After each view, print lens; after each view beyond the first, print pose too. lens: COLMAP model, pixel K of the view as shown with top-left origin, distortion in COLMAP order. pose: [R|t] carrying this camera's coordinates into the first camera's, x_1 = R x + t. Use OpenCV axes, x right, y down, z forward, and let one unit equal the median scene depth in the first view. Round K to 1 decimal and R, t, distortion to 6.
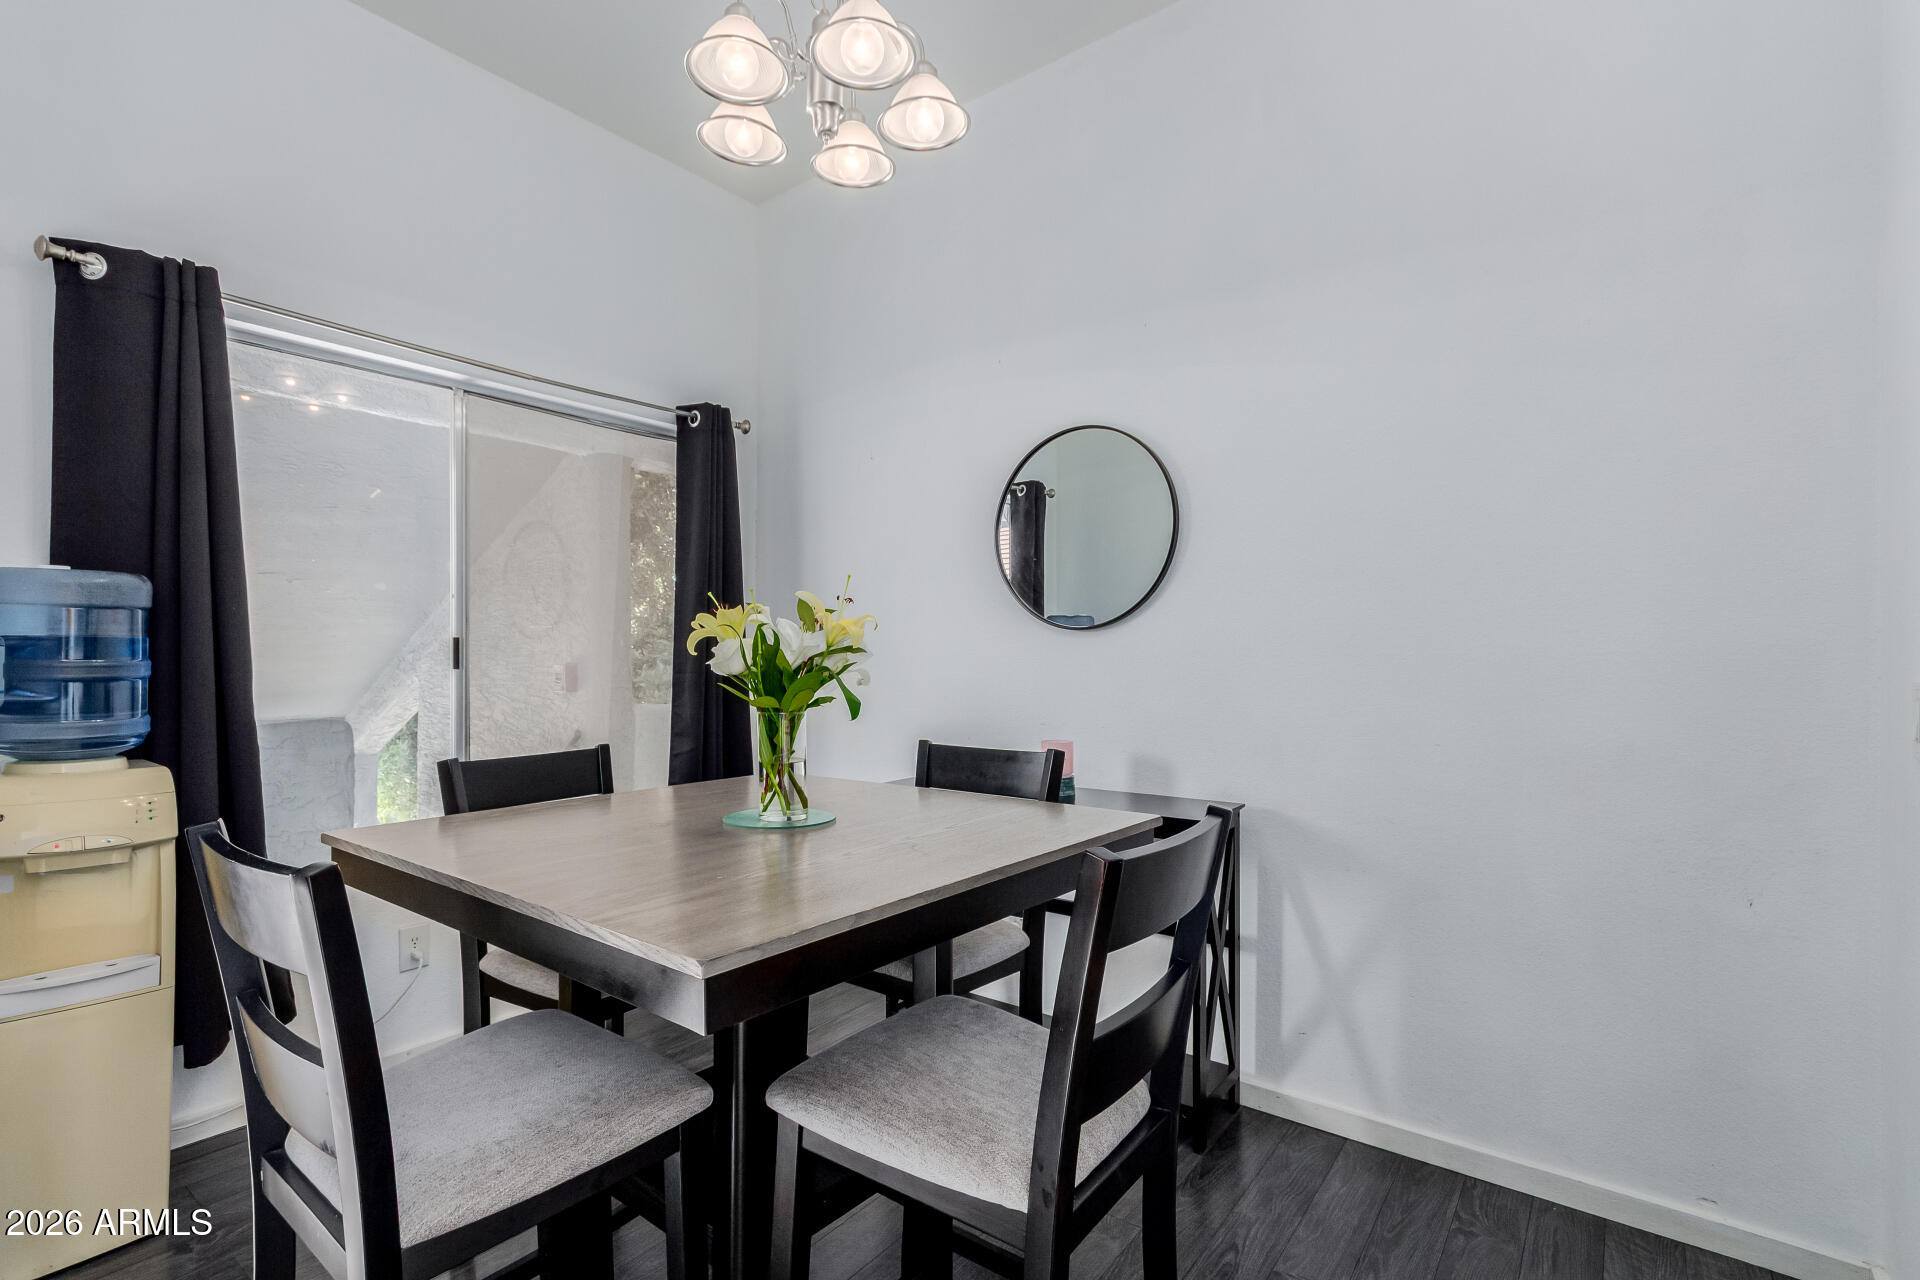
lens RADIAL K [[879.7, 0, 952.7], [0, 879.7, 637.8], [0, 0, 1]] dist [0.004462, -0.001031]
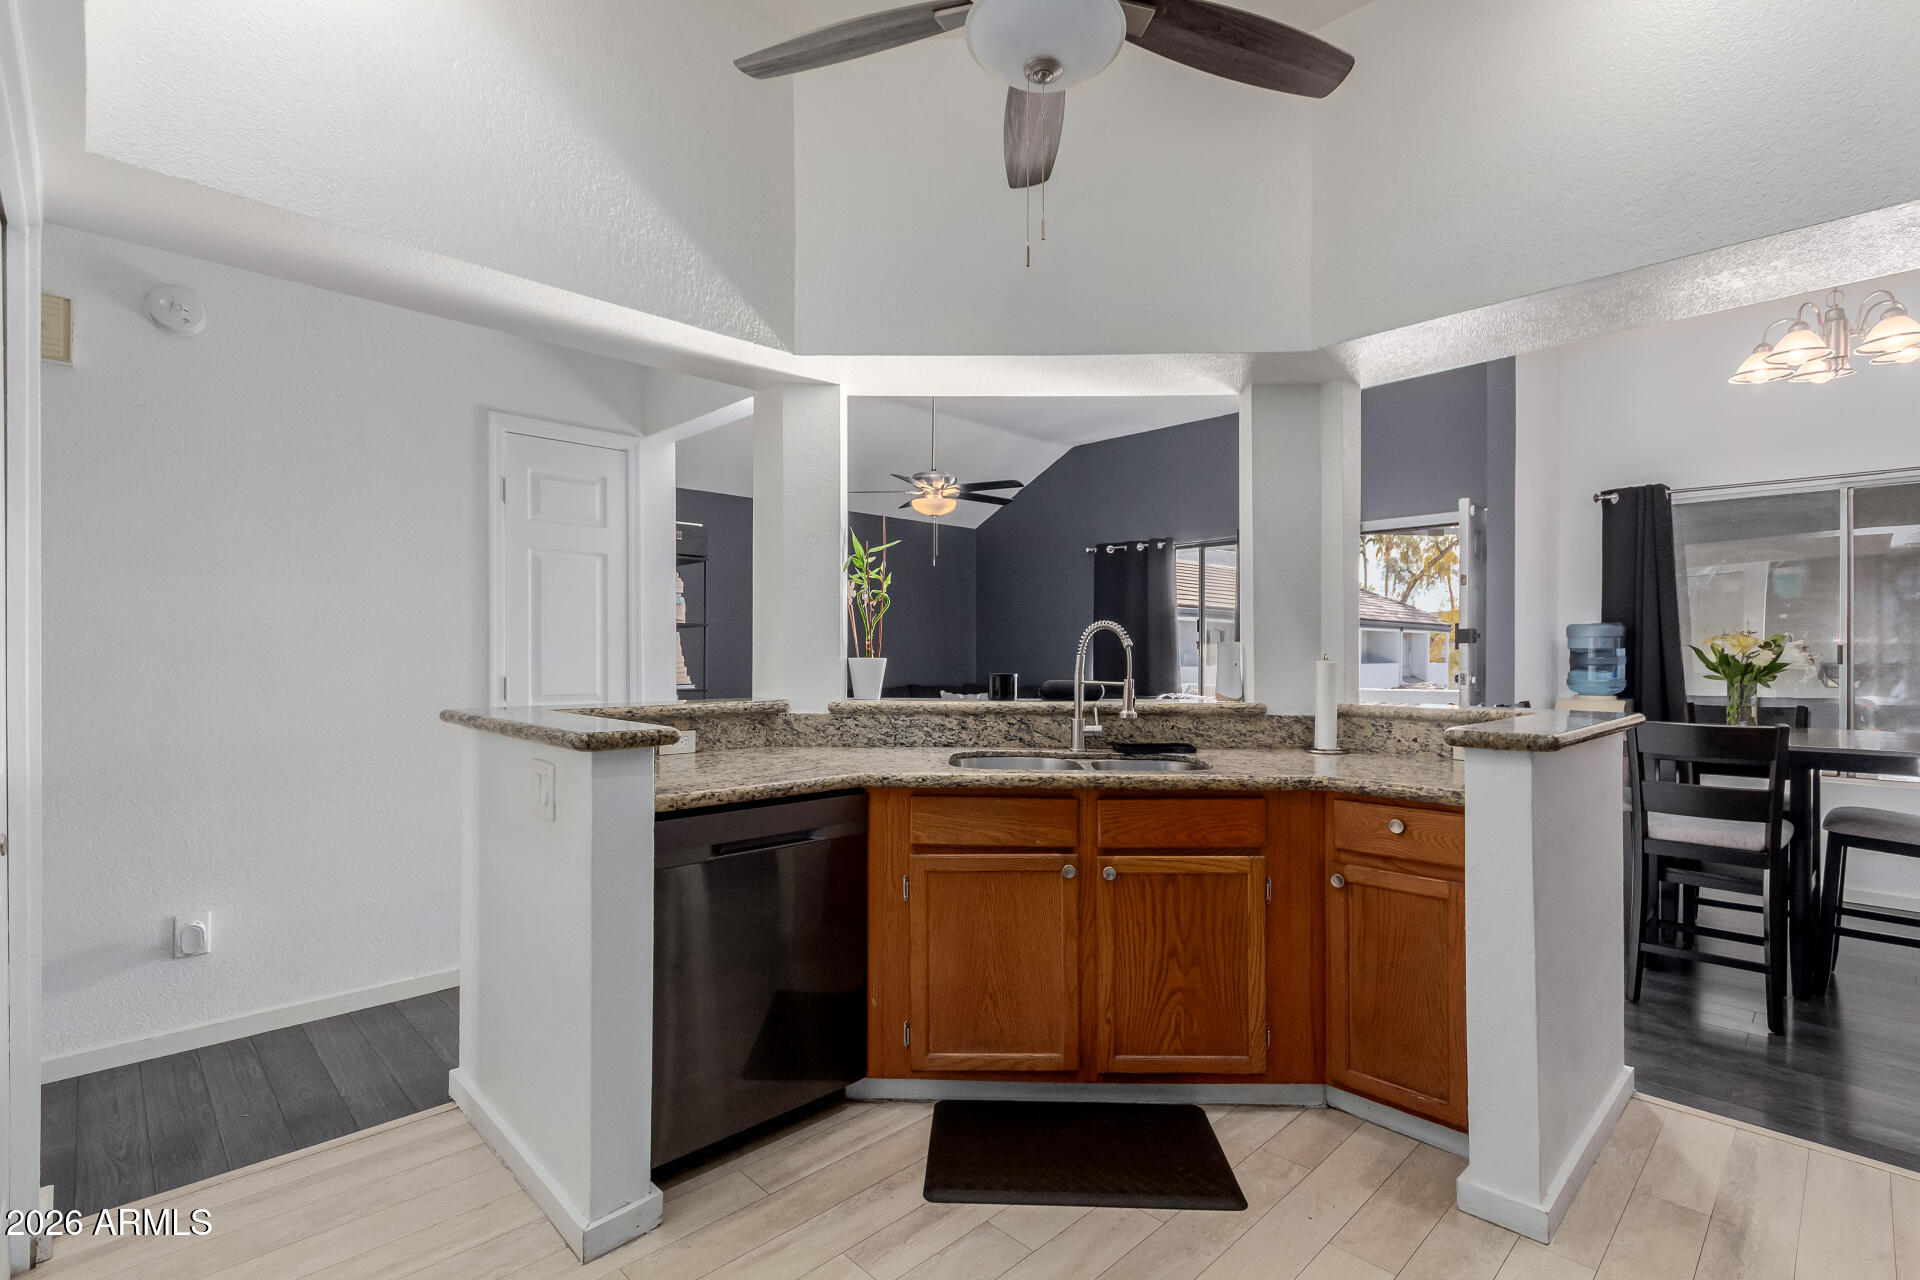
lens RADIAL K [[879.7, 0, 958.8], [0, 879.7, 648.9], [0, 0, 1]] dist [0.004462, -0.001031]
pose [[-0.129110, 0.003854, -0.991623, 1.705980], [0.002309, 0.999991, 0.003586, -0.013836], [0.991628, -0.001827, -0.129118, -0.497821]]
